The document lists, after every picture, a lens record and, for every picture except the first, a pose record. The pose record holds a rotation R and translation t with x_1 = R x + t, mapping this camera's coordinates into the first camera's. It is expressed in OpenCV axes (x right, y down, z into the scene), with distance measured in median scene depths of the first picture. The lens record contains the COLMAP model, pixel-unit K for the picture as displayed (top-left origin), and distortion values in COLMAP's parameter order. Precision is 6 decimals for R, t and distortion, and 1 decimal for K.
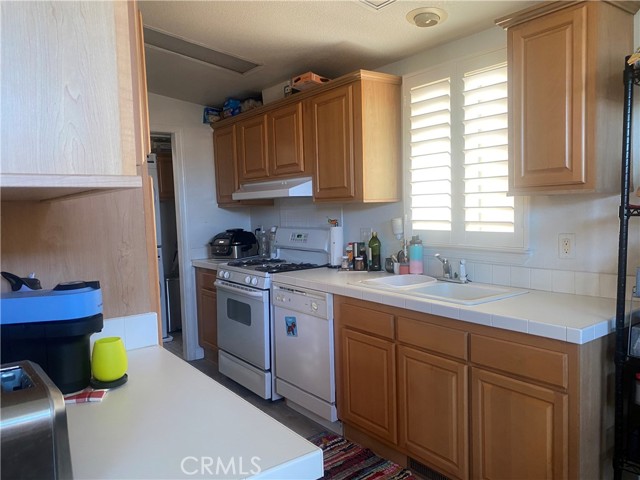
lens RADIAL K [[484.8, 0, 318.4], [0, 484.8, 241.3], [0, 0, 1]] dist [0.026209, -0.002561]
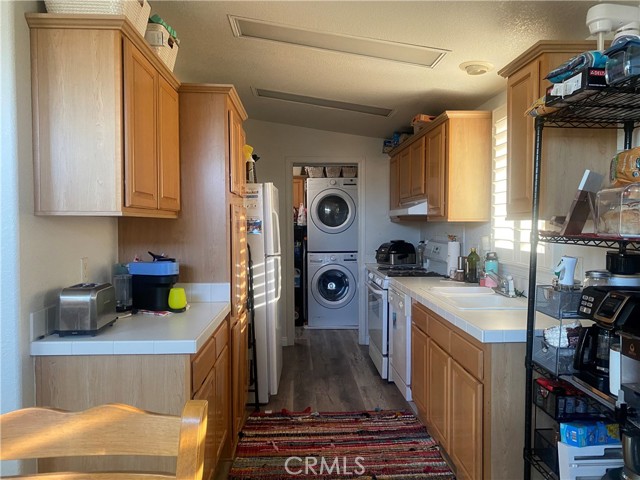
lens RADIAL K [[485.7, 0, 320.0], [0, 485.7, 240.0], [0, 0, 1]] dist [0.004859, -0.007227]
pose [[0.829659, 0.048589, -0.556153, 0.447681], [-0.063466, 0.997956, -0.007489, -0.006671], [0.554652, 0.041510, 0.831047, -0.132519]]
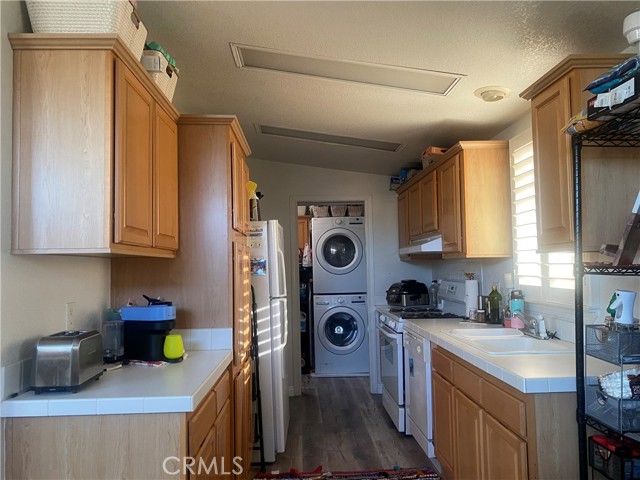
lens RADIAL K [[485.7, 0, 320.0], [0, 485.7, 240.0], [0, 0, 1]] dist [0.004859, -0.007227]
pose [[0.826921, -0.015563, -0.562102, 0.396521], [-0.046908, 0.994224, -0.096535, 0.000883], [0.560358, 0.106194, 0.821415, -0.078568]]
